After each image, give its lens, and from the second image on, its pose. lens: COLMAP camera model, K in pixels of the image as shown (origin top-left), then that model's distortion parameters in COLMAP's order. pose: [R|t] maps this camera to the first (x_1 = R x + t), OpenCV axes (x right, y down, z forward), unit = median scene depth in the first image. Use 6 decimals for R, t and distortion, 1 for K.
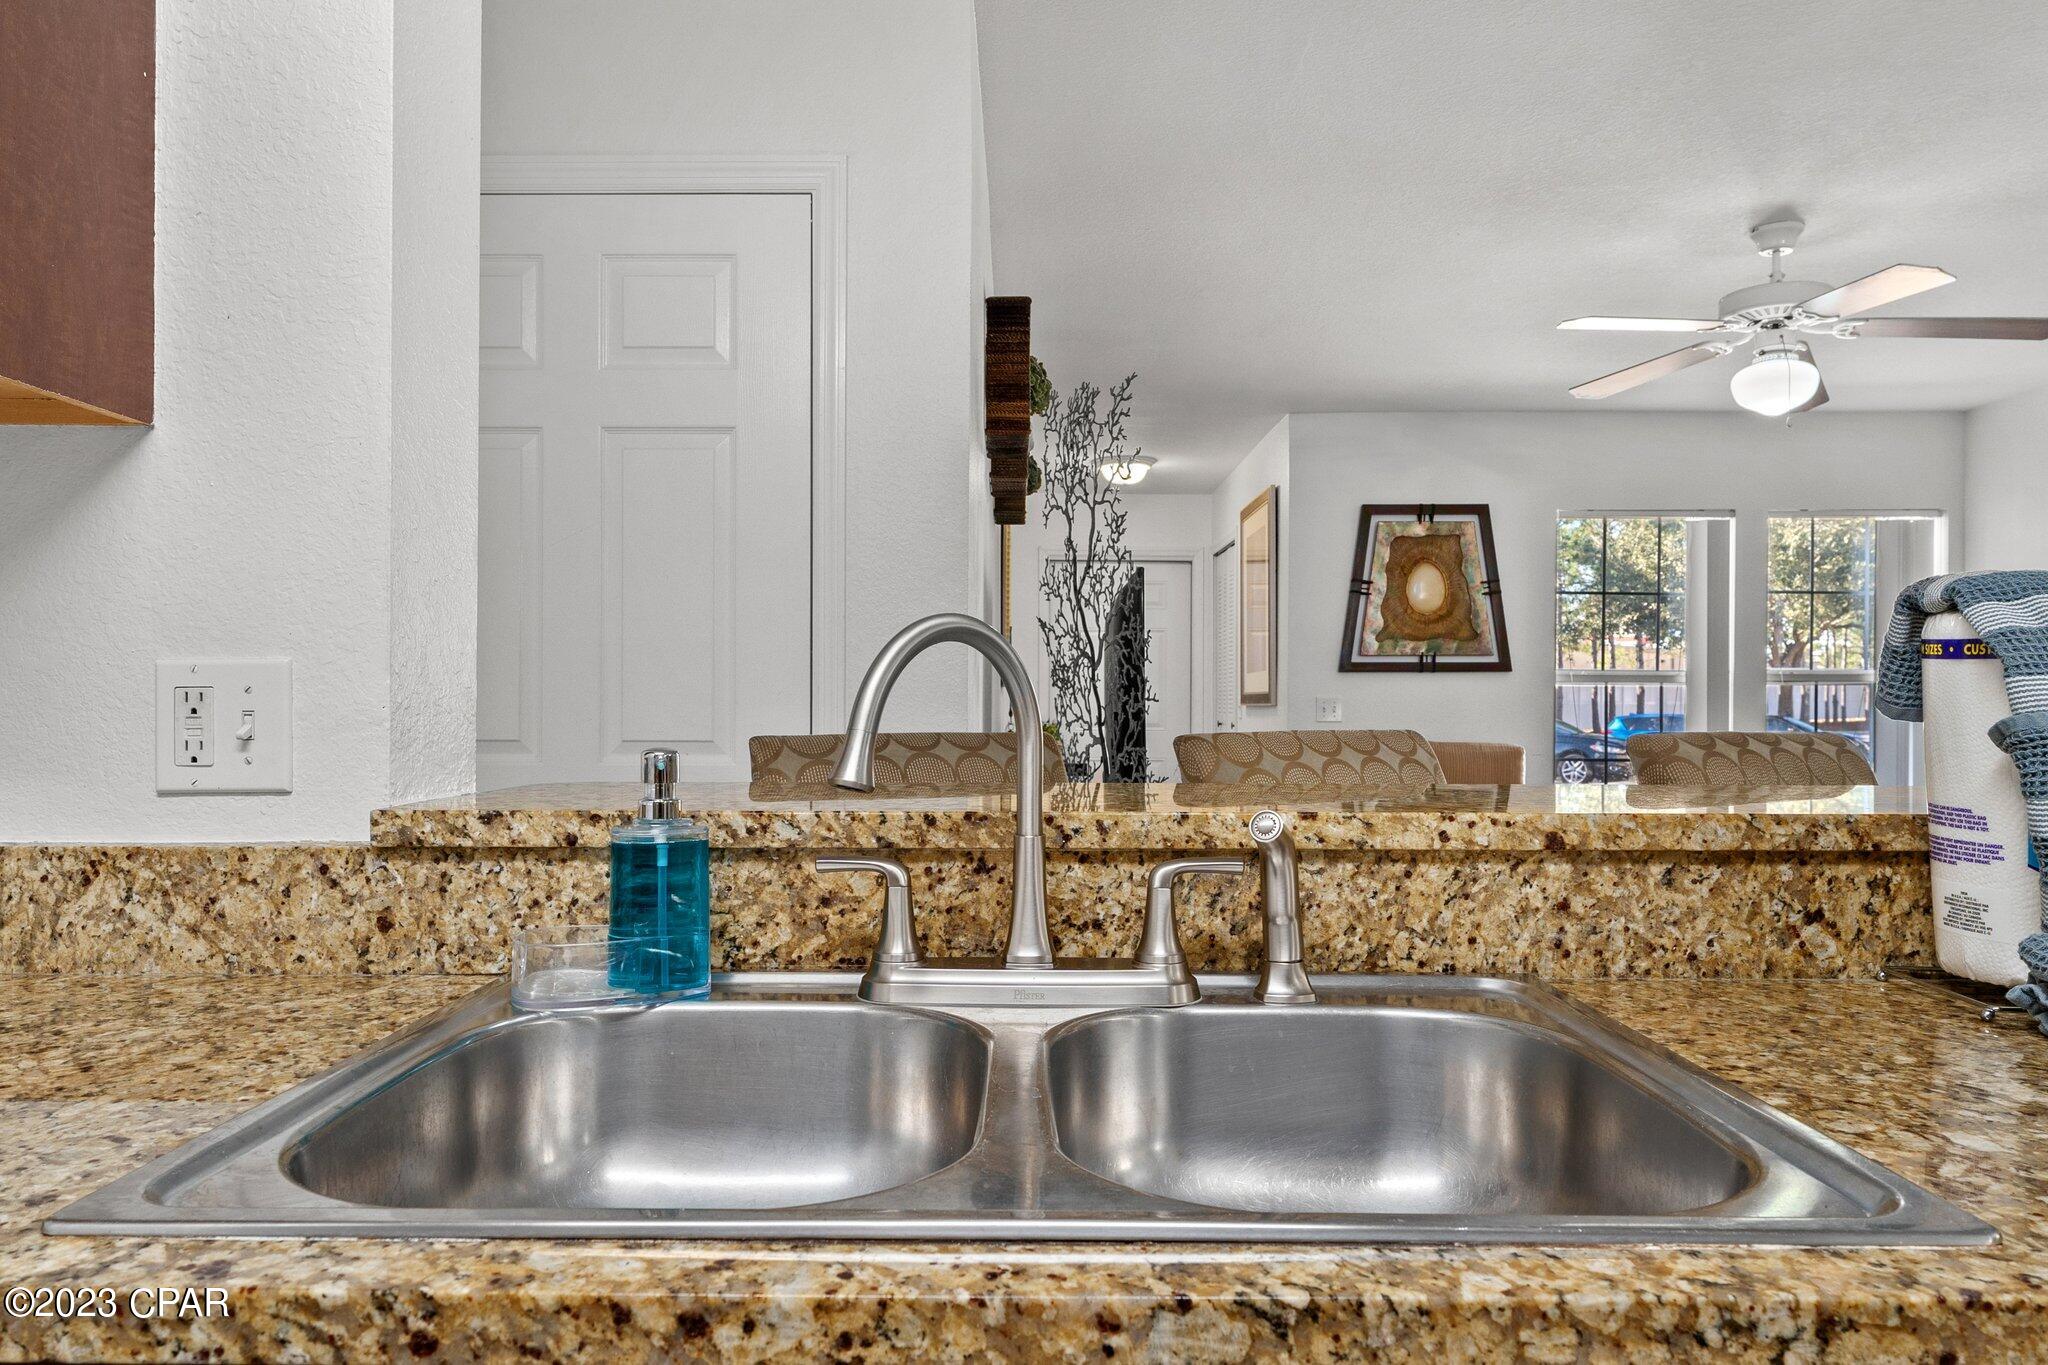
lens RADIAL K [[1424.2, 0, 1030.4], [0, 1424.2, 699.0], [0, 0, 1]] dist [-0.011634, -0.001061]
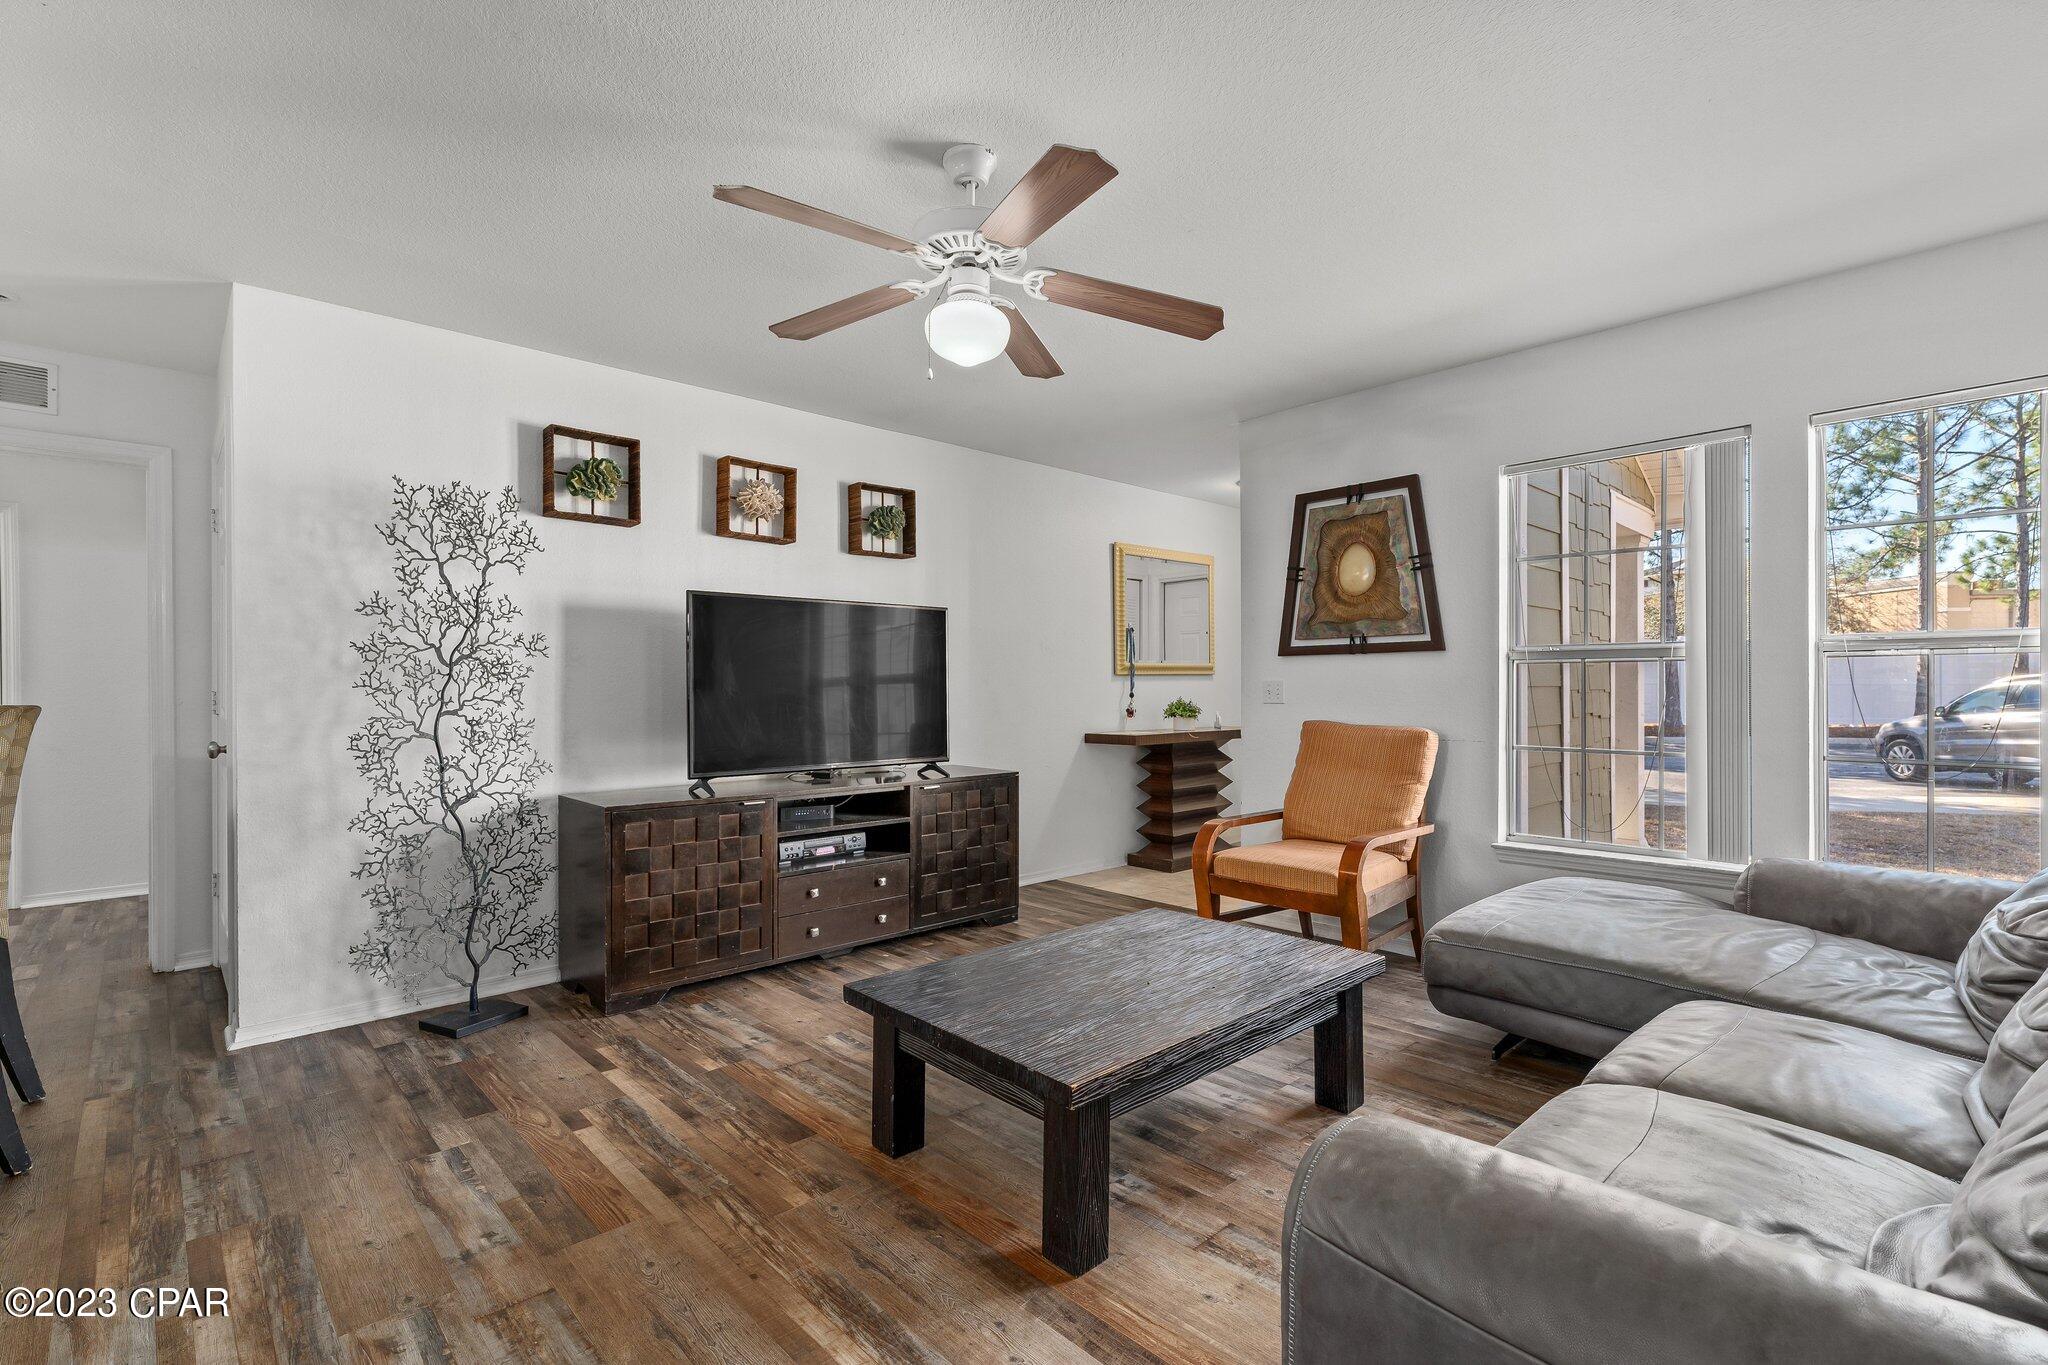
lens RADIAL K [[943.1, 0, 1013.0], [0, 943.1, 689.4], [0, 0, 1]] dist [0.003601, -0.001797]
pose [[0.656767, -0.001236, -0.754093, 0.616222], [0.004400, 0.999988, 0.002193, 0.003356], [0.754081, -0.004759, 0.656764, 0.387831]]
